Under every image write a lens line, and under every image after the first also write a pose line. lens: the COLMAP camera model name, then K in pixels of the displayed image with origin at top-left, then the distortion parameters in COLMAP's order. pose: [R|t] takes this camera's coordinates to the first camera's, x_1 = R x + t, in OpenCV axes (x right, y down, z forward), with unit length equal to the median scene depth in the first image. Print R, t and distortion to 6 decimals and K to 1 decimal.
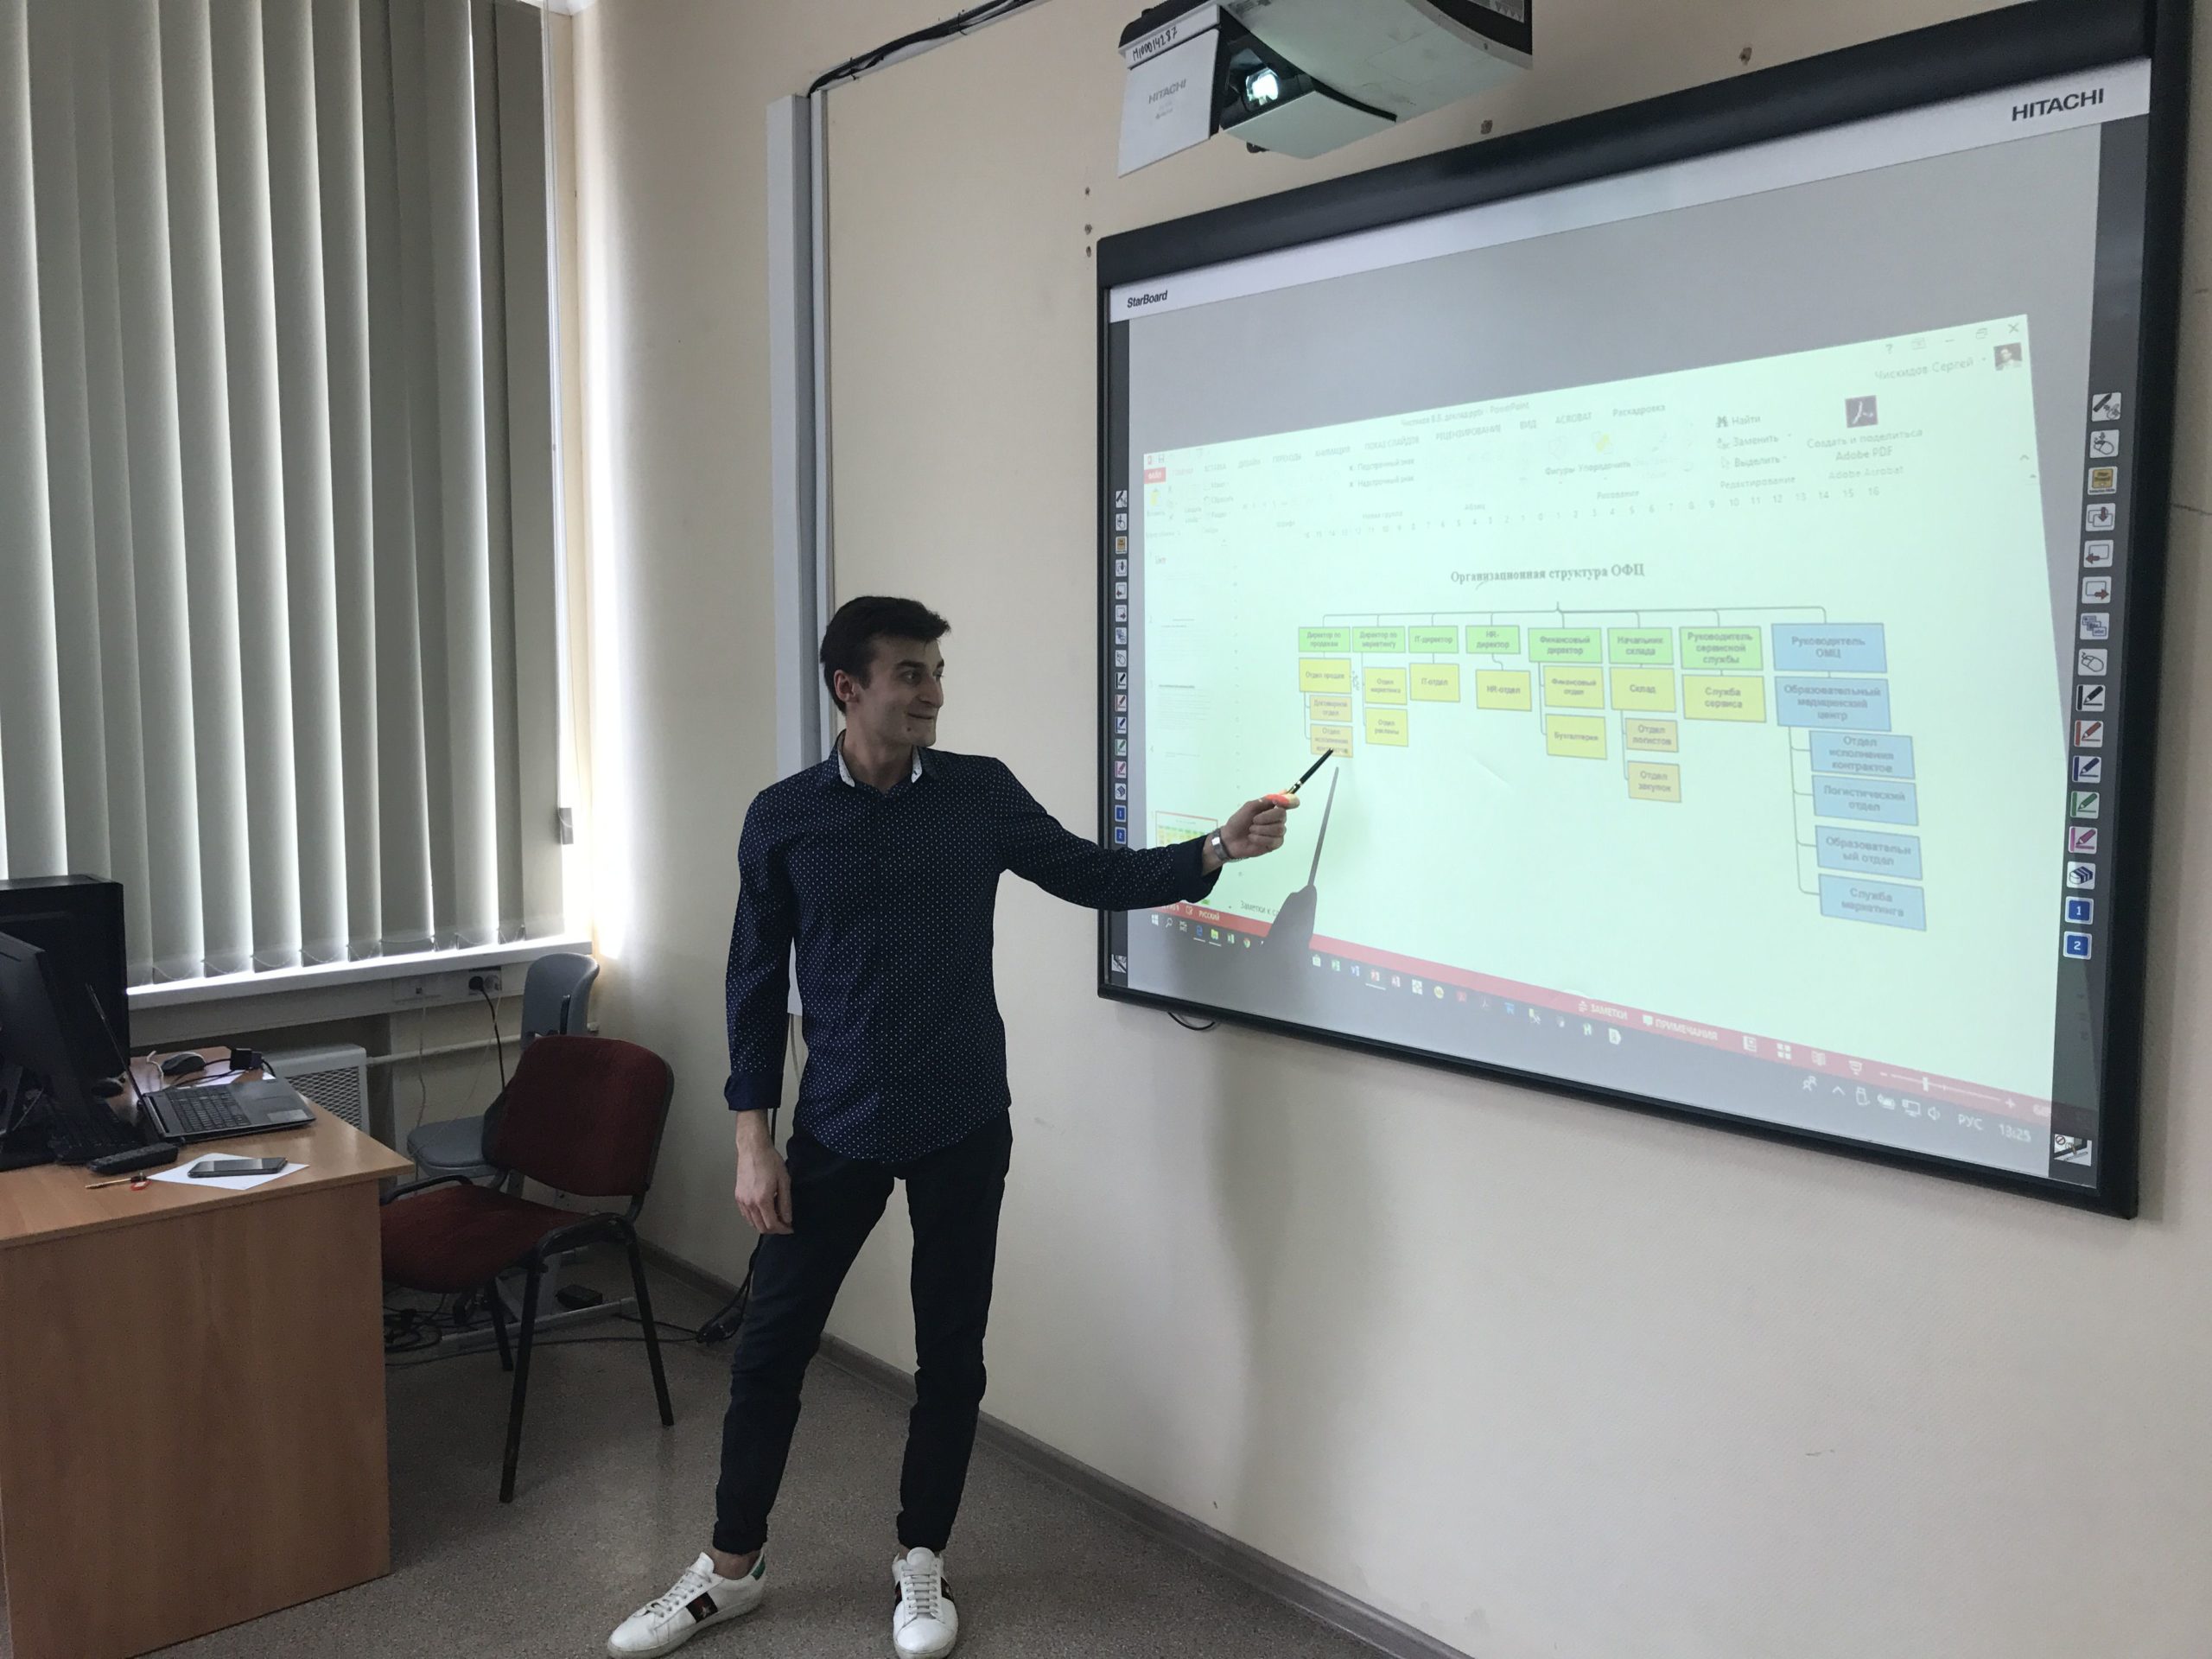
lens RADIAL K [[1868.7, 0, 1106.2], [0, 1868.7, 853.0], [0, 0, 1]] dist [0.189545, -0.177482]
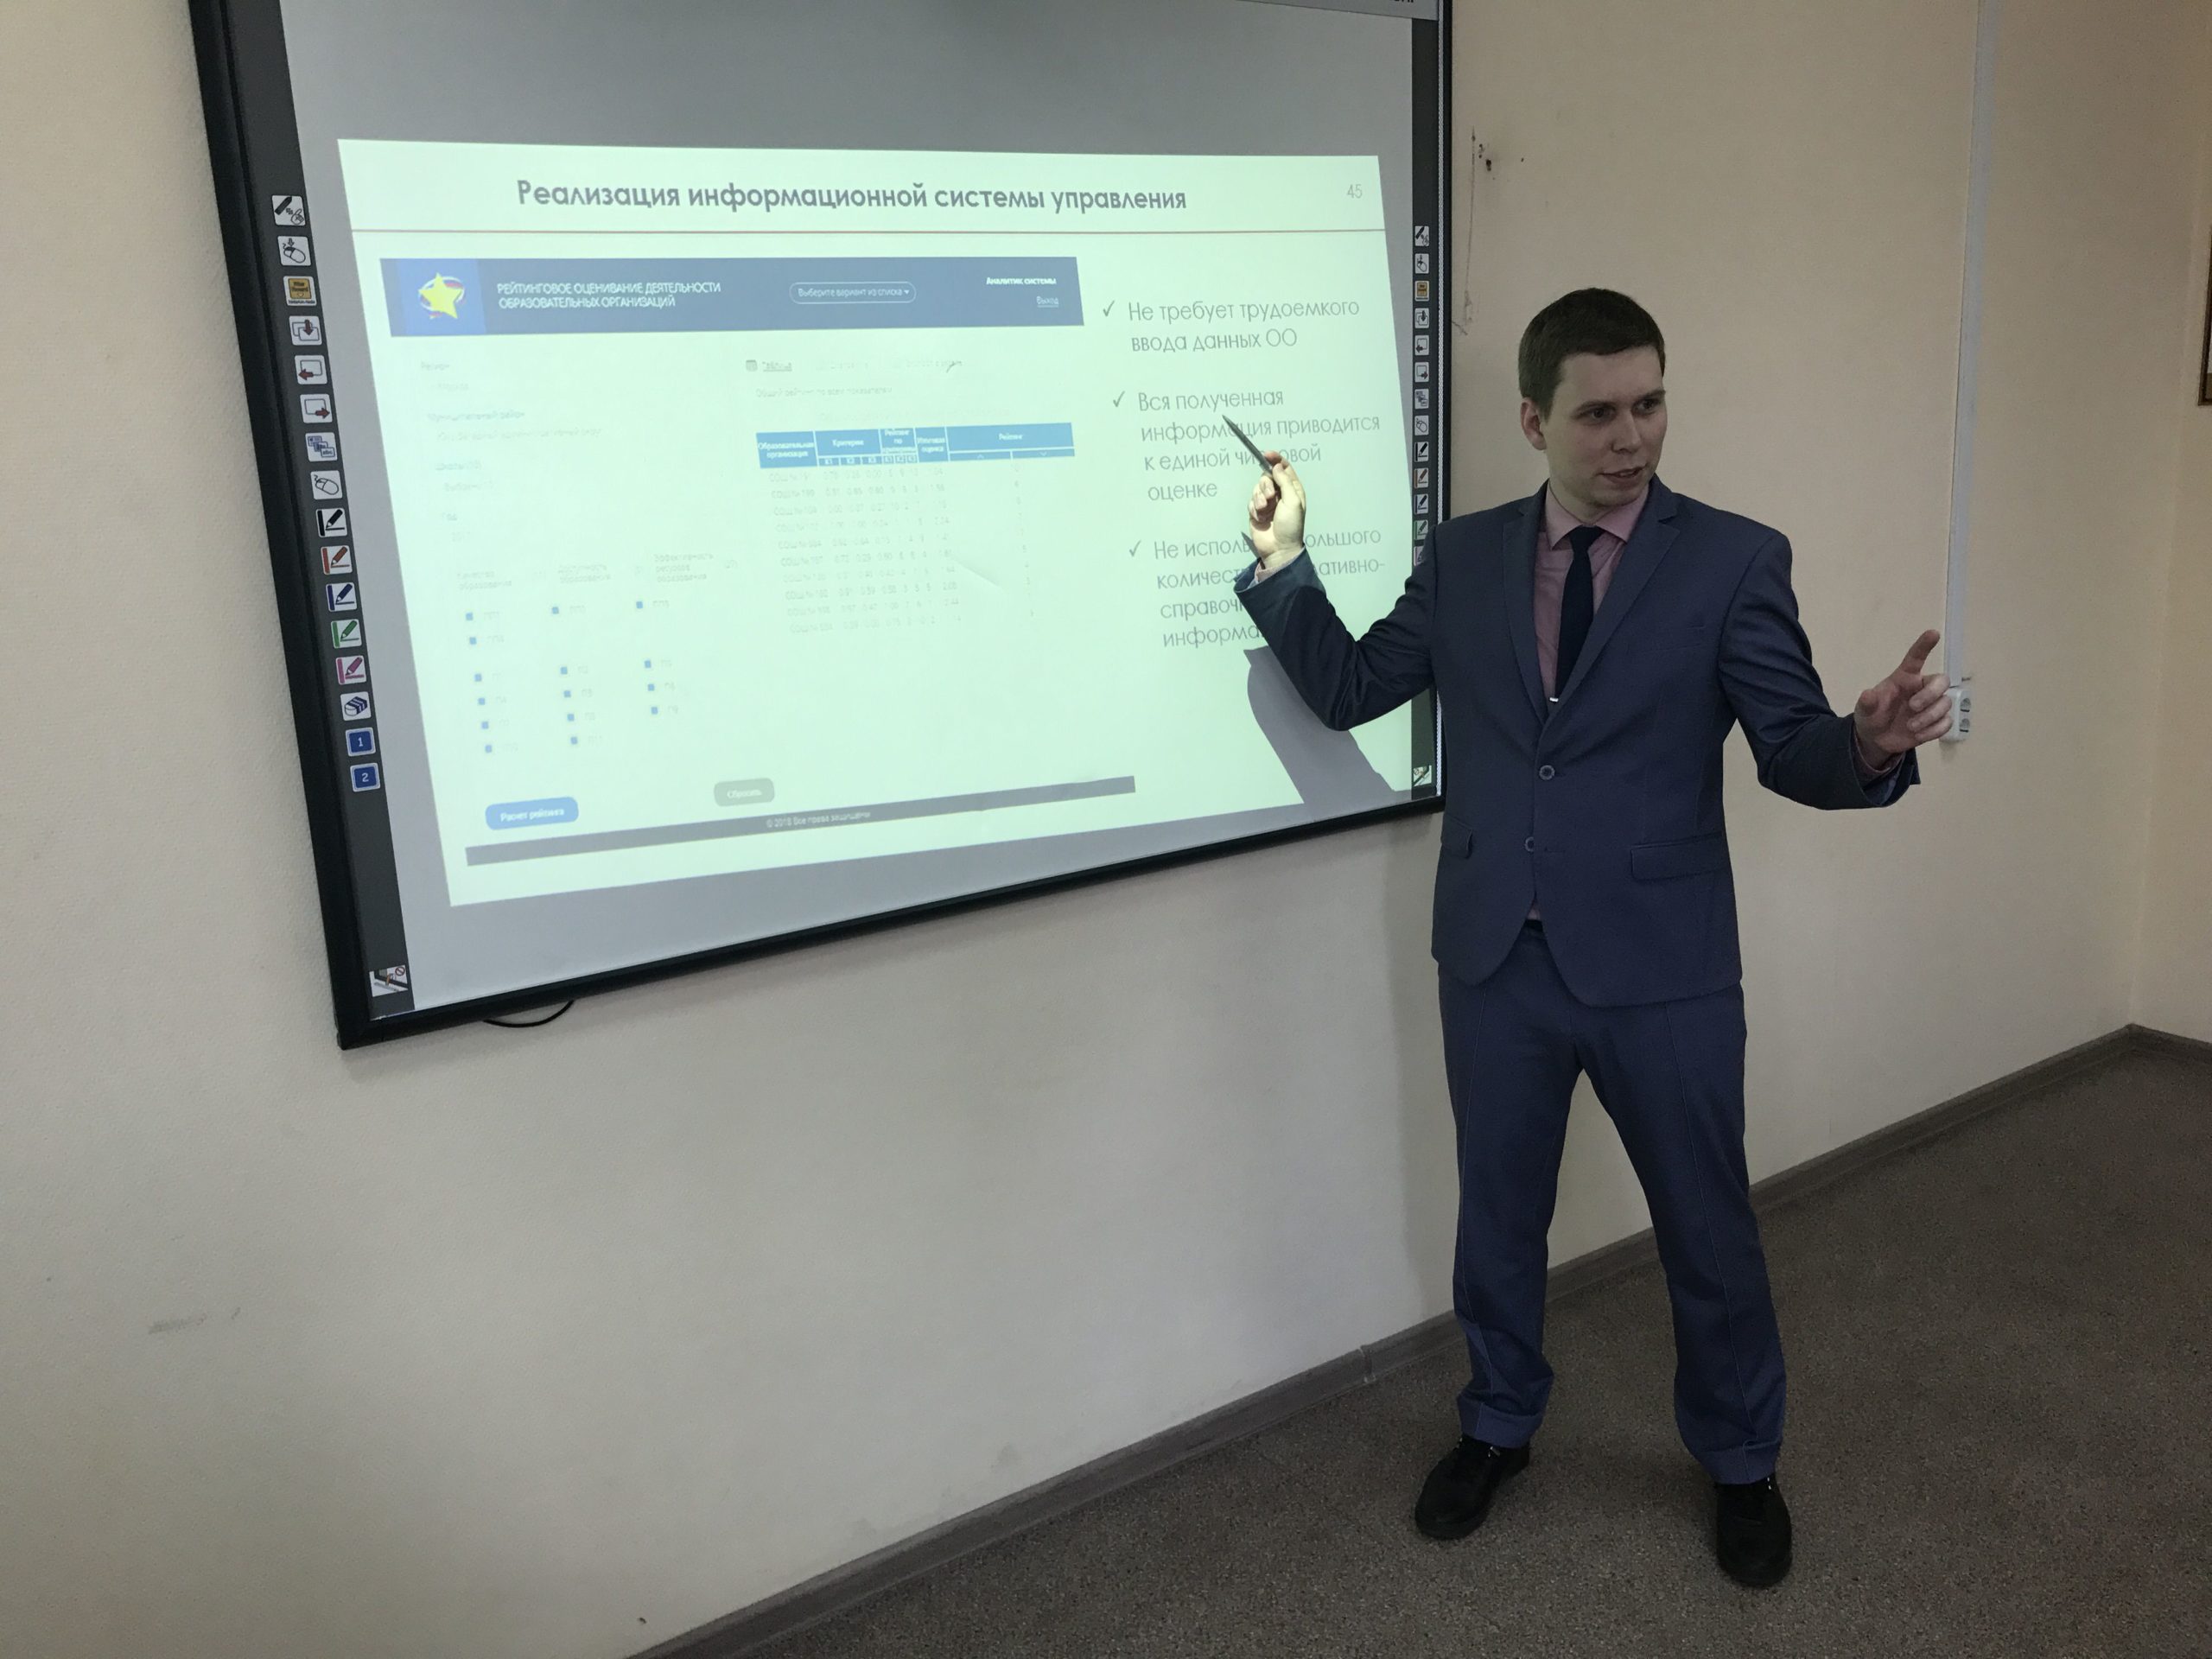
lens RADIAL K [[1831.6, 0, 1106.0], [0, 1831.6, 829.5], [0, 0, 1]] dist [0.080164, -0.016302]
pose [[0.139138, -0.223081, 0.964819, -0.861646], [0.159074, 0.966678, 0.200571, -0.118714], [-0.977413, 0.125571, 0.169988, 1.028859]]
